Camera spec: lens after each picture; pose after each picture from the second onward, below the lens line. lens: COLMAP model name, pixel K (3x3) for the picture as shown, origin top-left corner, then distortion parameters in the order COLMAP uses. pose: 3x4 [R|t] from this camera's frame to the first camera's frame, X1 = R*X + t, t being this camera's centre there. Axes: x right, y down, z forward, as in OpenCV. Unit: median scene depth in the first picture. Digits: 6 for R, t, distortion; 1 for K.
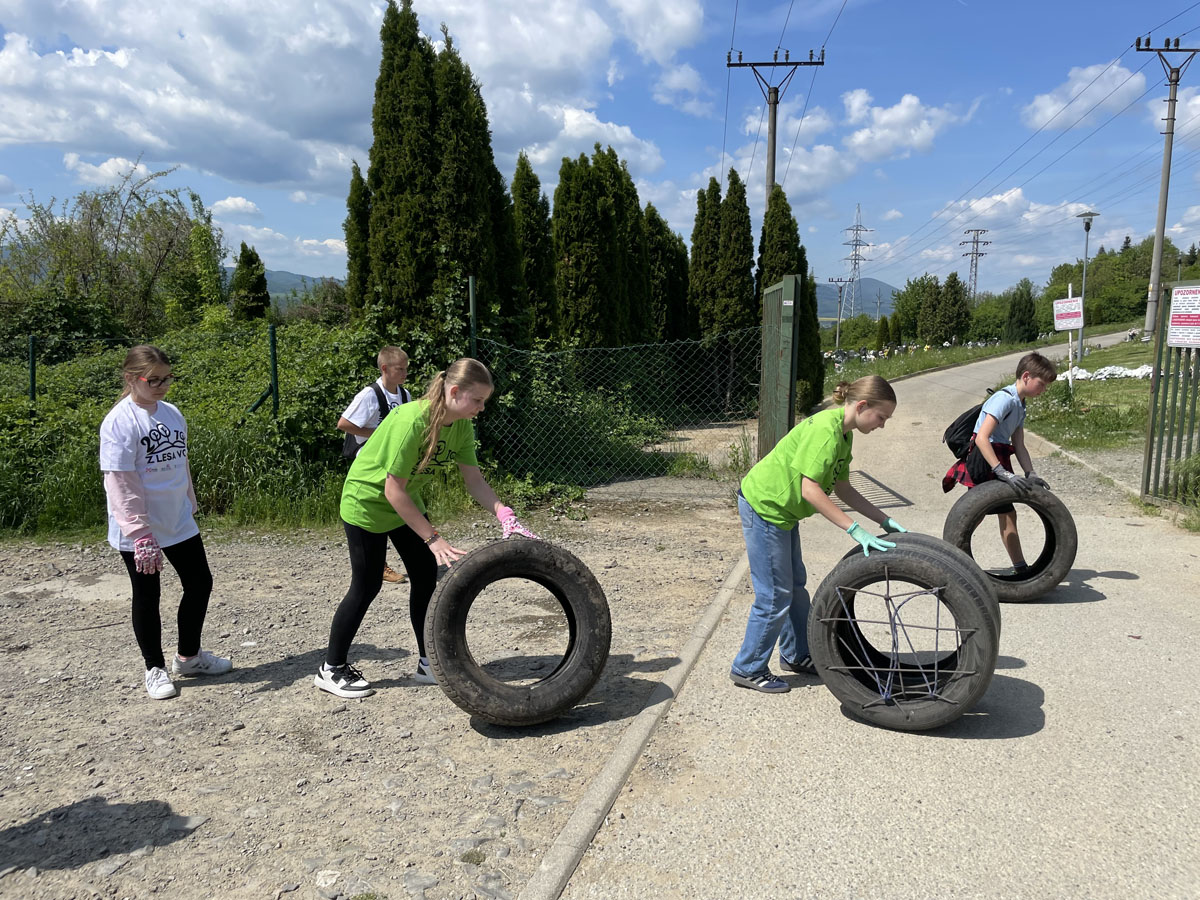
lens RADIAL K [[914.8, 0, 617.3], [0, 914.8, 454.2], [0, 0, 1]] dist [0.081144, -0.124474]
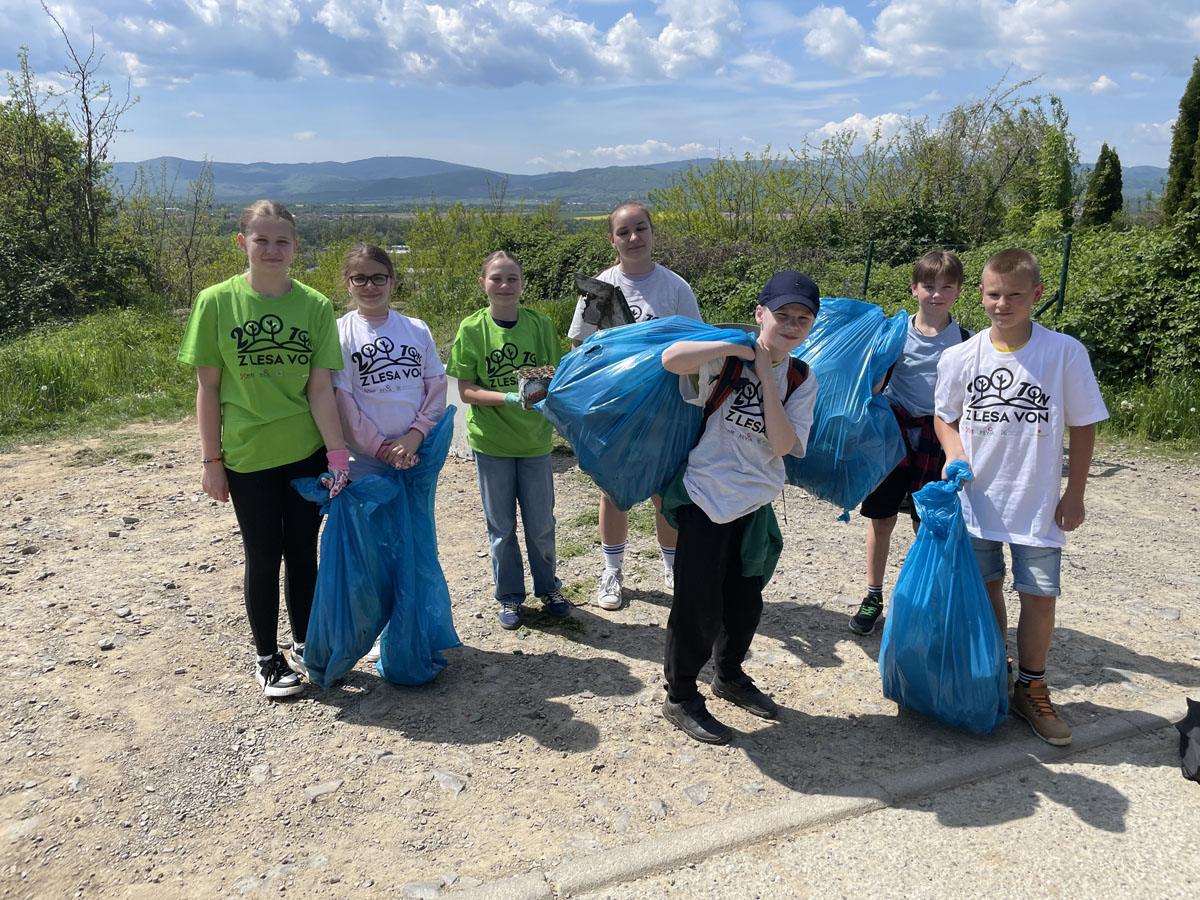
lens RADIAL K [[910.2, 0, 602.7], [0, 910.2, 440.5], [0, 0, 1]] dist [0.085458, -0.120261]
pose [[0.637716, 0.178283, -0.749356, 0.099613], [-0.112414, 0.983971, 0.138435, 0.003089], [0.762025, -0.004044, 0.647535, -0.061554]]
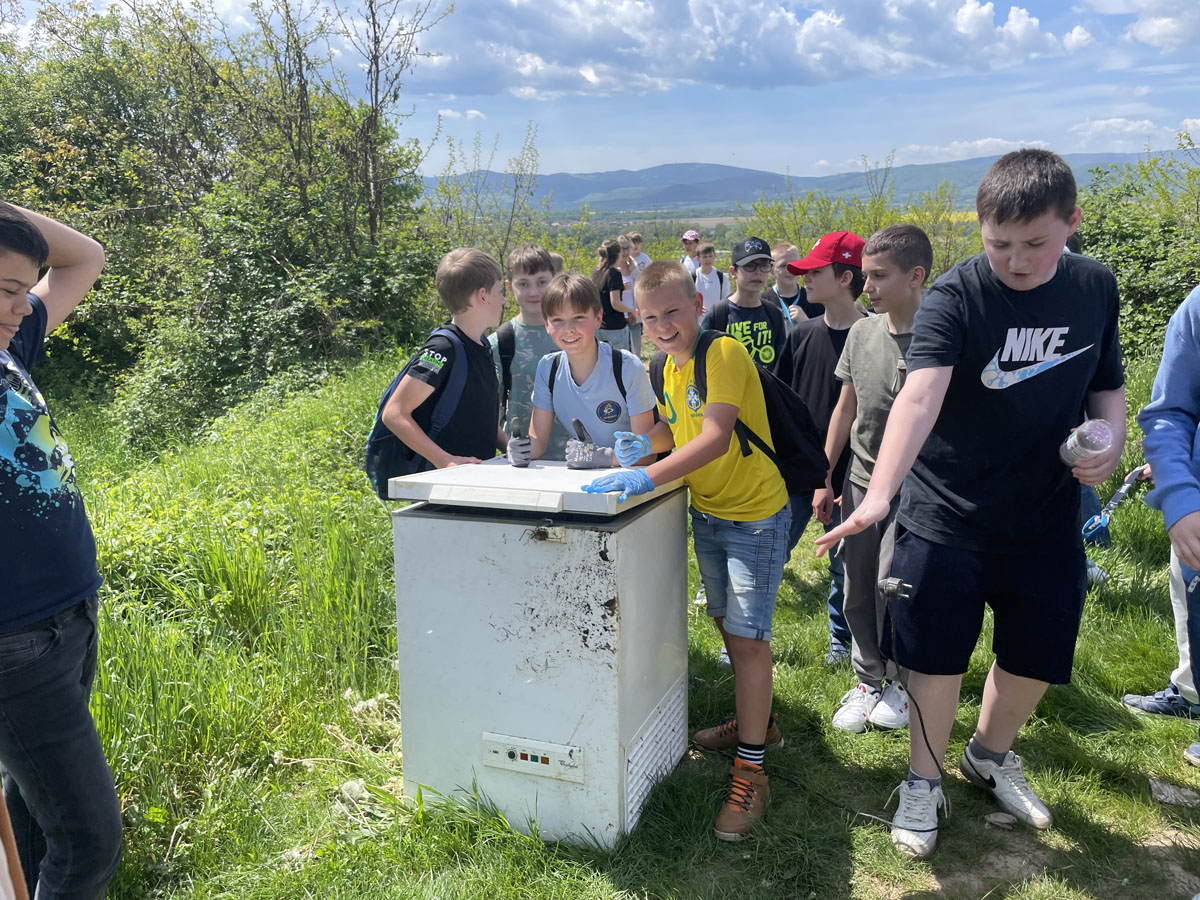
lens RADIAL K [[910.2, 0, 602.7], [0, 910.2, 440.5], [0, 0, 1]] dist [0.085458, -0.120261]
pose [[0.383733, 0.205694, -0.900244, -0.803693], [-0.126437, 0.977398, 0.169428, 0.000622], [0.914747, 0.048809, 0.401067, 0.172386]]
